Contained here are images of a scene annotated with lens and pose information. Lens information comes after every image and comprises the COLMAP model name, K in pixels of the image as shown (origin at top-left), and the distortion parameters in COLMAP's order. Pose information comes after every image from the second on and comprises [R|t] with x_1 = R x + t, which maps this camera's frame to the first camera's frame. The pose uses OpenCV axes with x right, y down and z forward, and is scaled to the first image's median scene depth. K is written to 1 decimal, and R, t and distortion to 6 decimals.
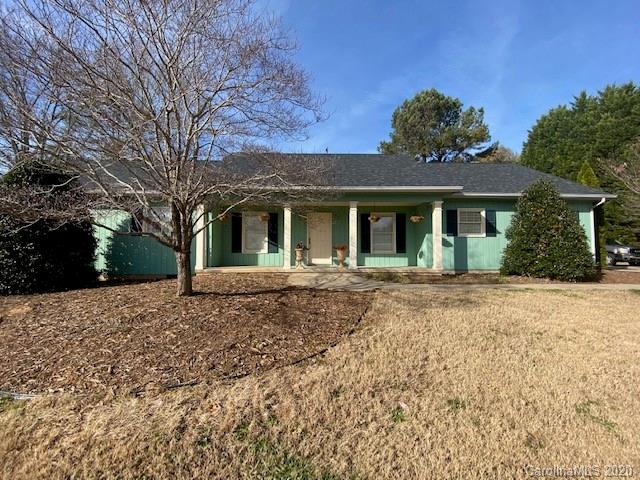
lens RADIAL K [[264.3, 0, 318.0], [0, 264.3, 239.7], [0, 0, 1]] dist [-0.014577, -0.002238]
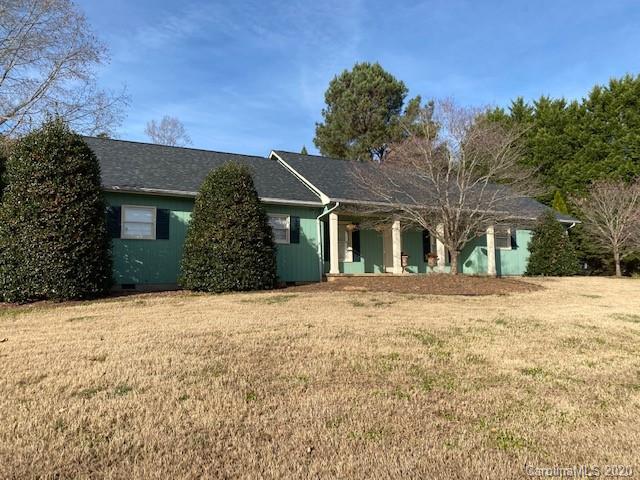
lens RADIAL K [[477.7, 0, 316.0], [0, 477.7, 240.7], [0, 0, 1]] dist [0.111973, 0.006338]
pose [[0.887637, 0.025076, 0.459861, -0.533634], [-0.008624, 0.999247, -0.037842, 0.018006], [-0.460464, 0.029624, 0.887184, -0.272020]]
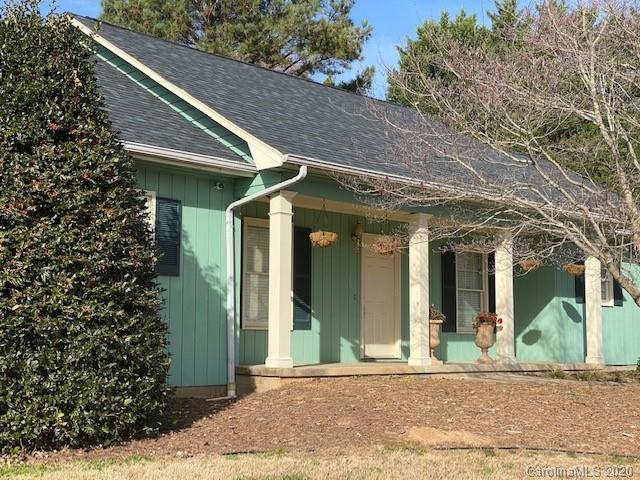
lens RADIAL K [[947.6, 0, 323.3], [0, 947.6, 240.3], [0, 0, 1]] dist [0.136958, 0.000000]
pose [[0.709365, 0.077267, 0.700594, -0.518257], [-0.041404, 0.996825, -0.068015, 0.005702], [-0.703625, 0.019240, 0.710311, -0.012485]]
